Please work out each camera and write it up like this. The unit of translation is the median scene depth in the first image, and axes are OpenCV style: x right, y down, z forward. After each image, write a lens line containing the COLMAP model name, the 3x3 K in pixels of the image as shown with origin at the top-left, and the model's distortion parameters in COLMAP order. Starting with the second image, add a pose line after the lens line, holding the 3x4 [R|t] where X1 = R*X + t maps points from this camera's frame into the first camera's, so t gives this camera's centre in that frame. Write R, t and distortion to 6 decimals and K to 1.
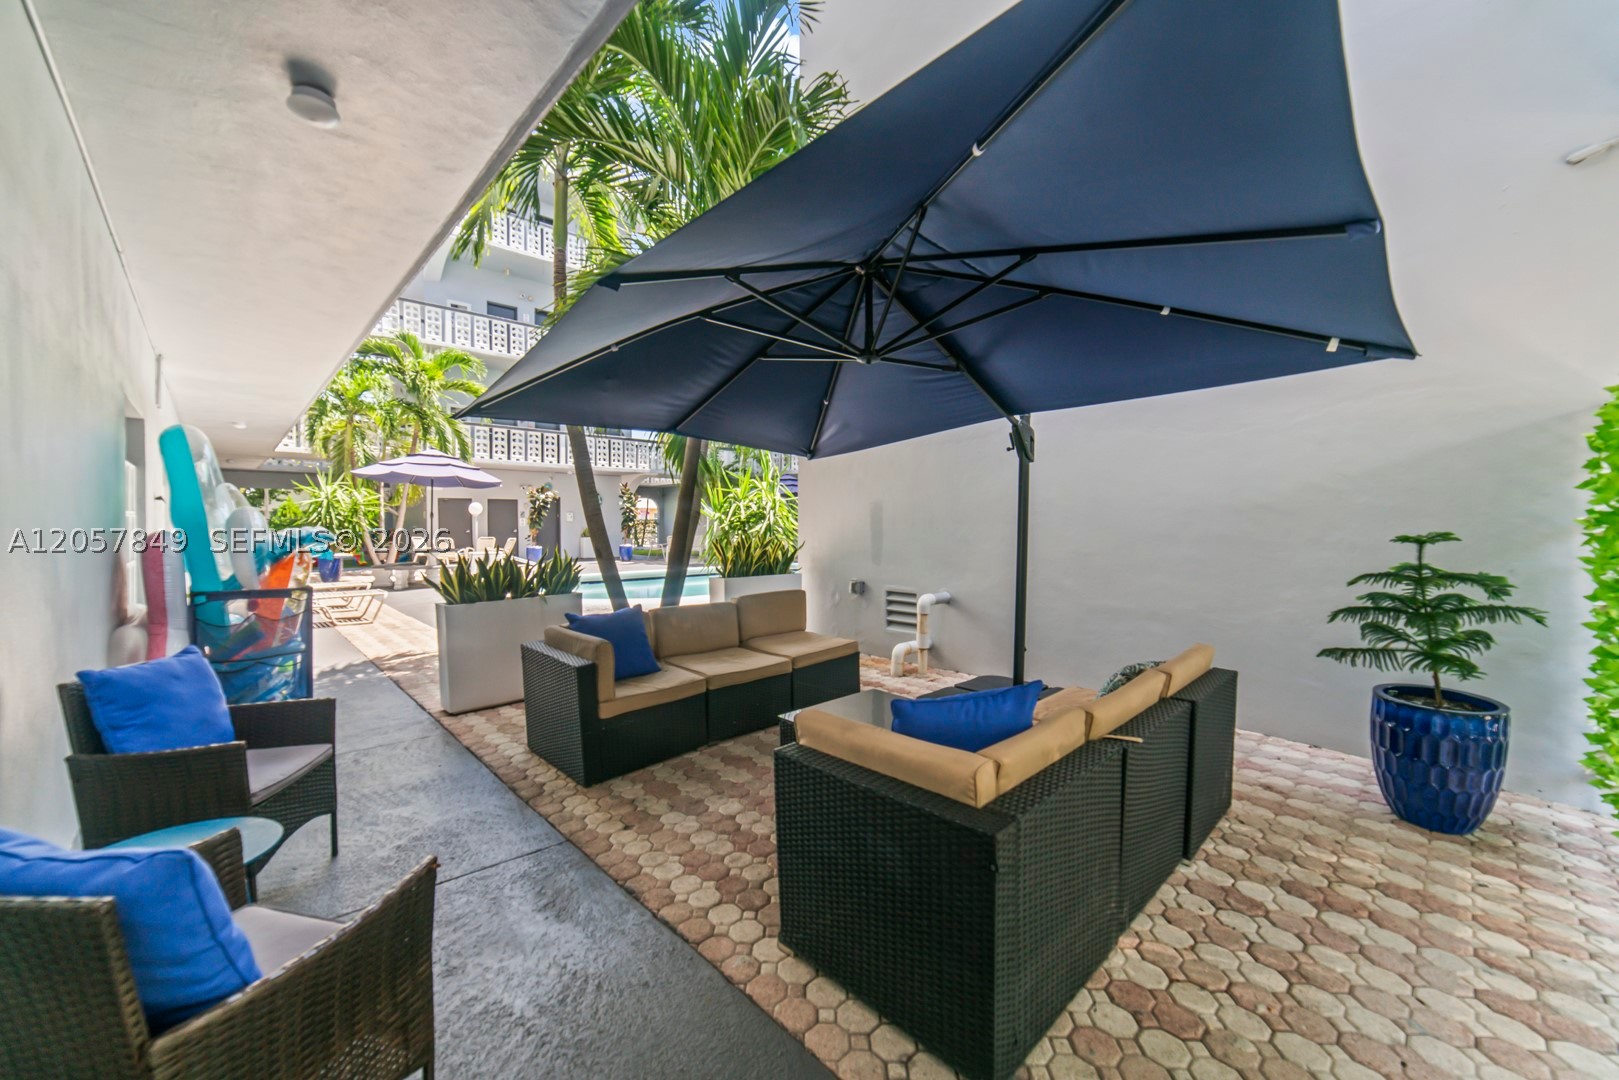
lens RADIAL K [[633.7, 0, 805.1], [0, 633.7, 535.4], [0, 0, 1]] dist [0.000217, -0.000008]
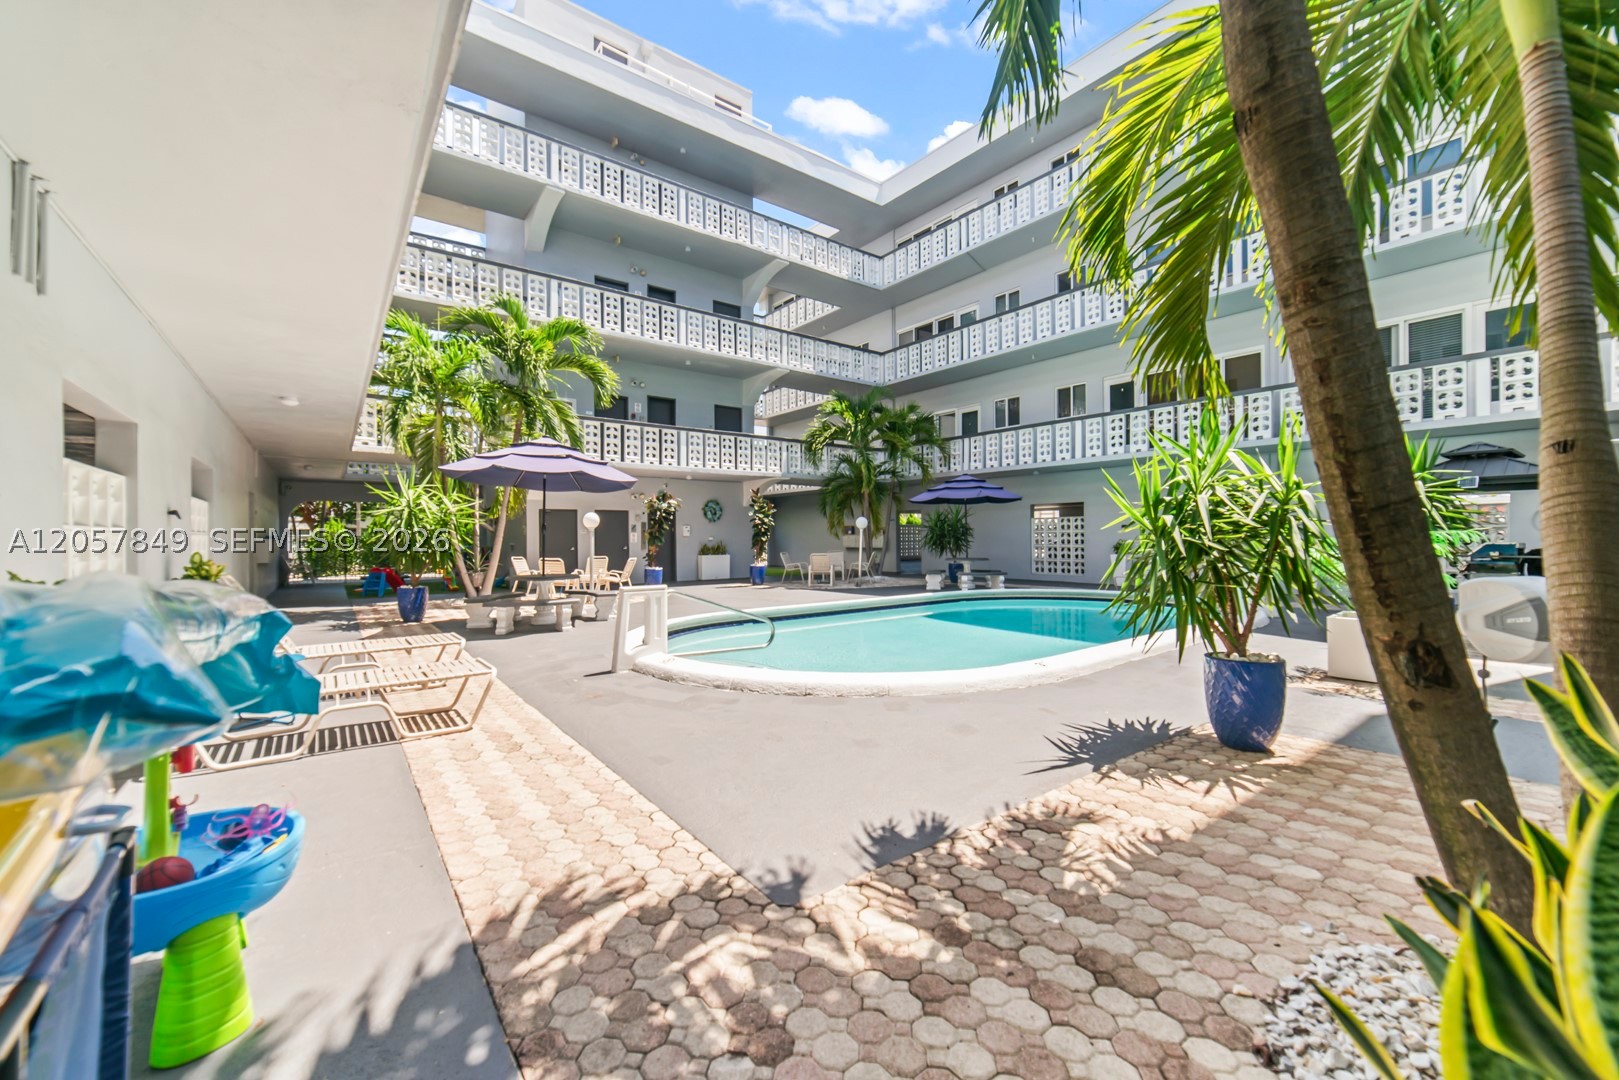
lens RADIAL K [[633.7, 0, 805.3], [0, 633.7, 535.8], [0, 0, 1]] dist [0.000217, -0.000008]
pose [[0.994481, -0.005828, -0.104751, -0.178042], [0.003448, 0.999732, -0.022883, -0.004637], [0.104856, 0.022396, 0.994235, 0.258202]]
